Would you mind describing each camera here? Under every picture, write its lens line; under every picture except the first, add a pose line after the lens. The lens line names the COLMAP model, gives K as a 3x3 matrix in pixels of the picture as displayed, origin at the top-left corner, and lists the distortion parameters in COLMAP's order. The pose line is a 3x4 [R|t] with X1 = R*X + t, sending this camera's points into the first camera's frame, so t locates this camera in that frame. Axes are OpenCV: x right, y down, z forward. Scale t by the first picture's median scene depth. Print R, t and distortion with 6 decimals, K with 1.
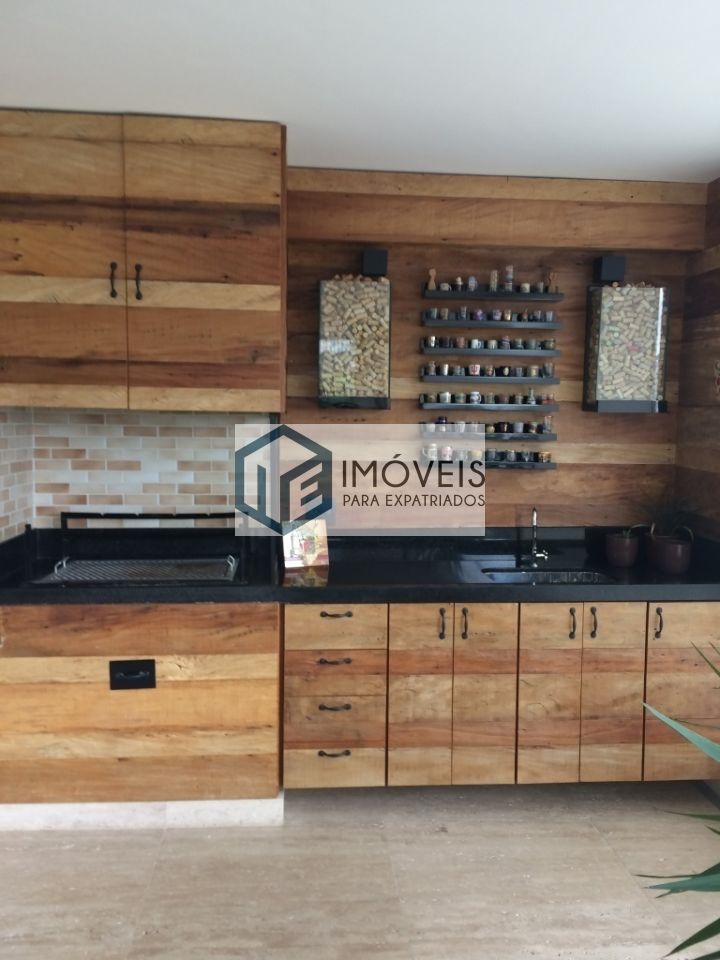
lens RADIAL K [[842.8, 0, 370.1], [0, 842.8, 489.6], [0, 0, 1]] dist [0.081910, -0.113758]
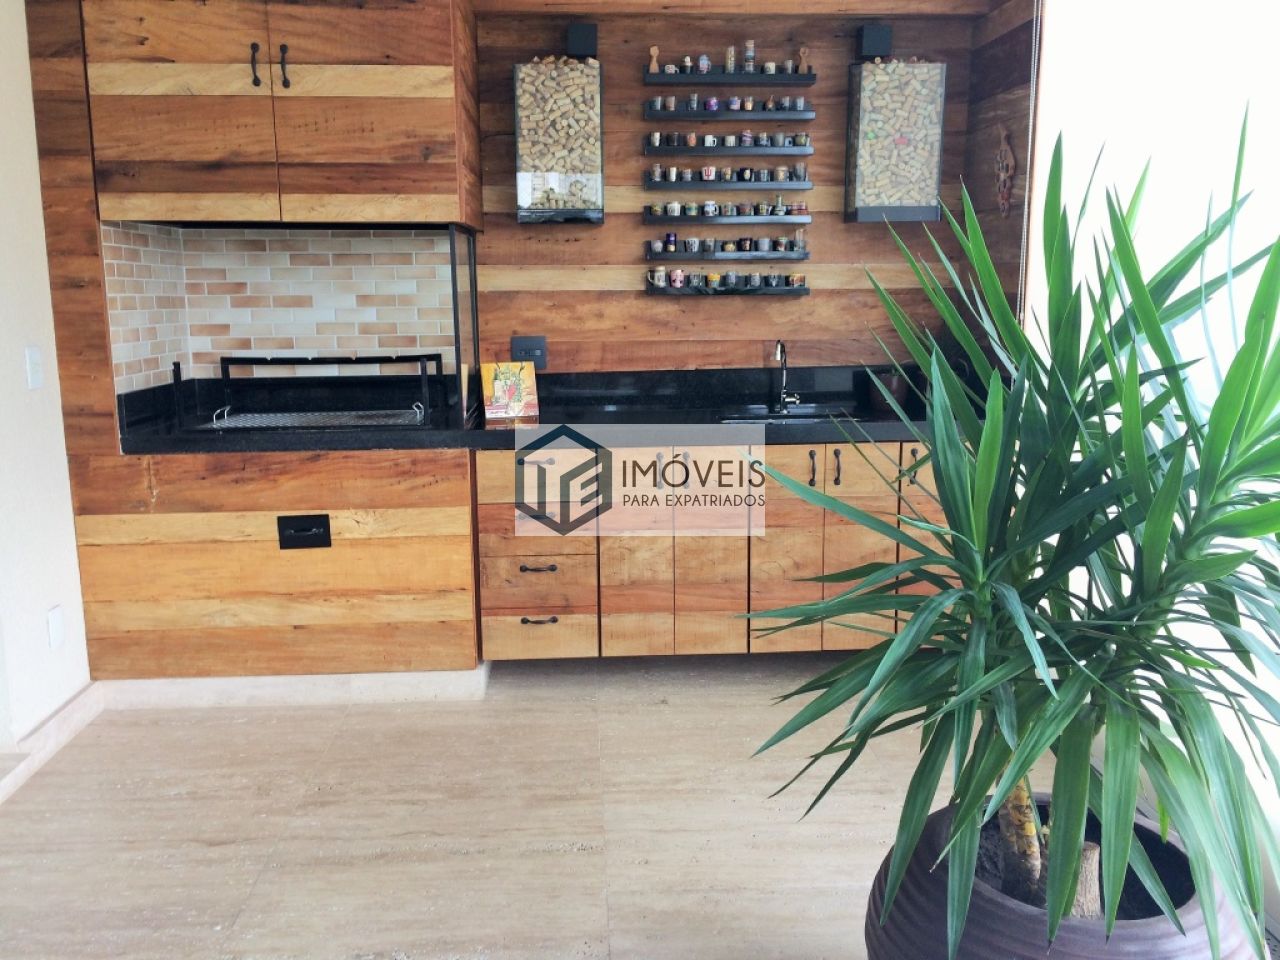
lens RADIAL K [[1123.7, 0, 644.2], [0, 1123.7, 491.4], [0, 0, 1]] dist [0.081910, -0.113758]
pose [[0.999325, -0.016367, -0.032889, 0.106634], [0.019282, 0.995722, 0.090368, 0.075496], [0.031270, -0.090941, 0.995365, -0.141930]]
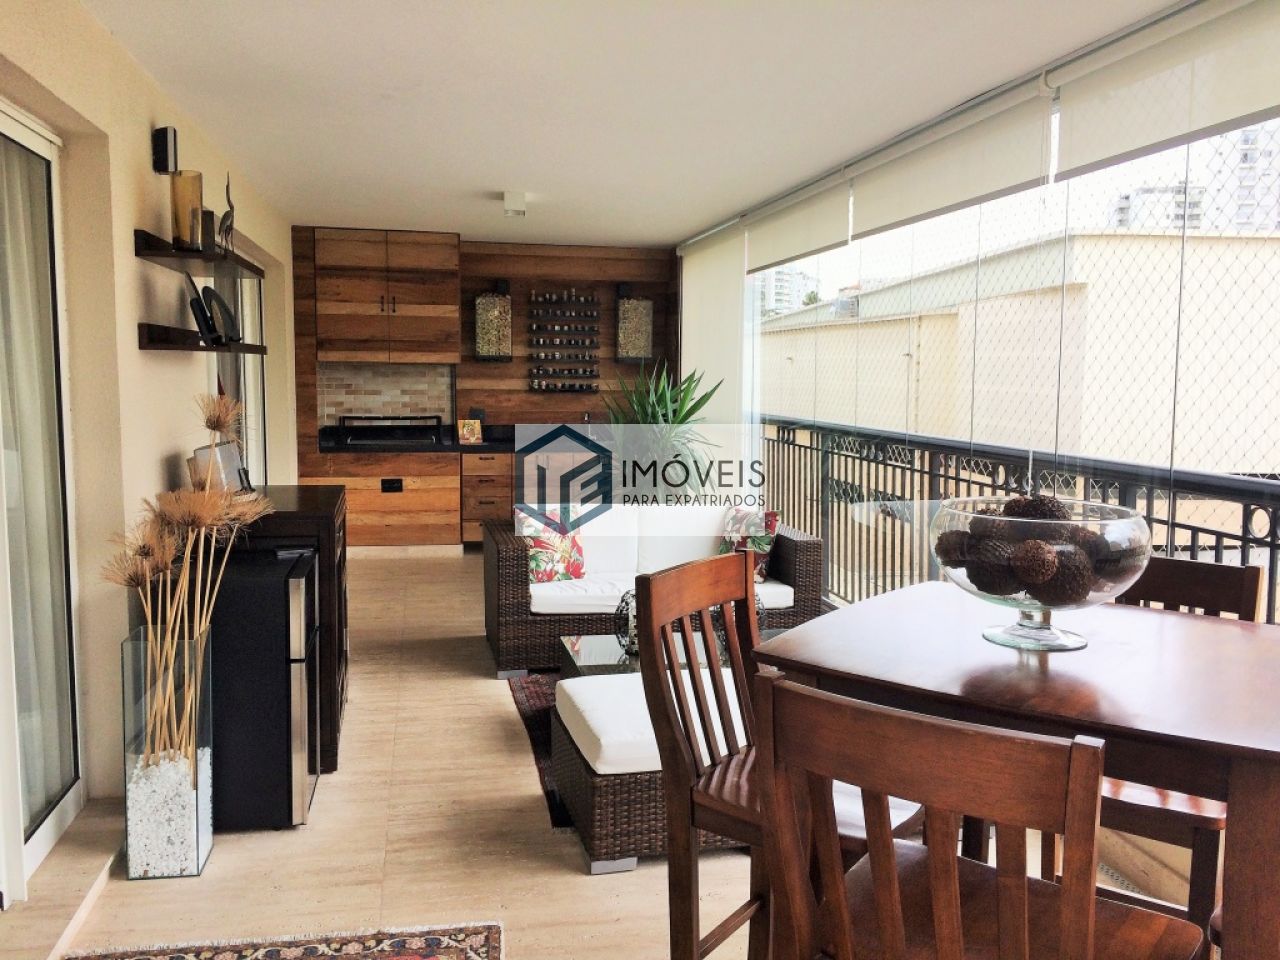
lens RADIAL K [[1123.7, 0, 628.8], [0, 1123.7, 484.9], [0, 0, 1]] dist [0.081910, -0.113758]
pose [[0.995986, -0.014833, 0.088274, 0.065002], [0.013936, 0.999845, 0.010774, 0.187827], [-0.088420, -0.009500, 0.996038, -1.848037]]
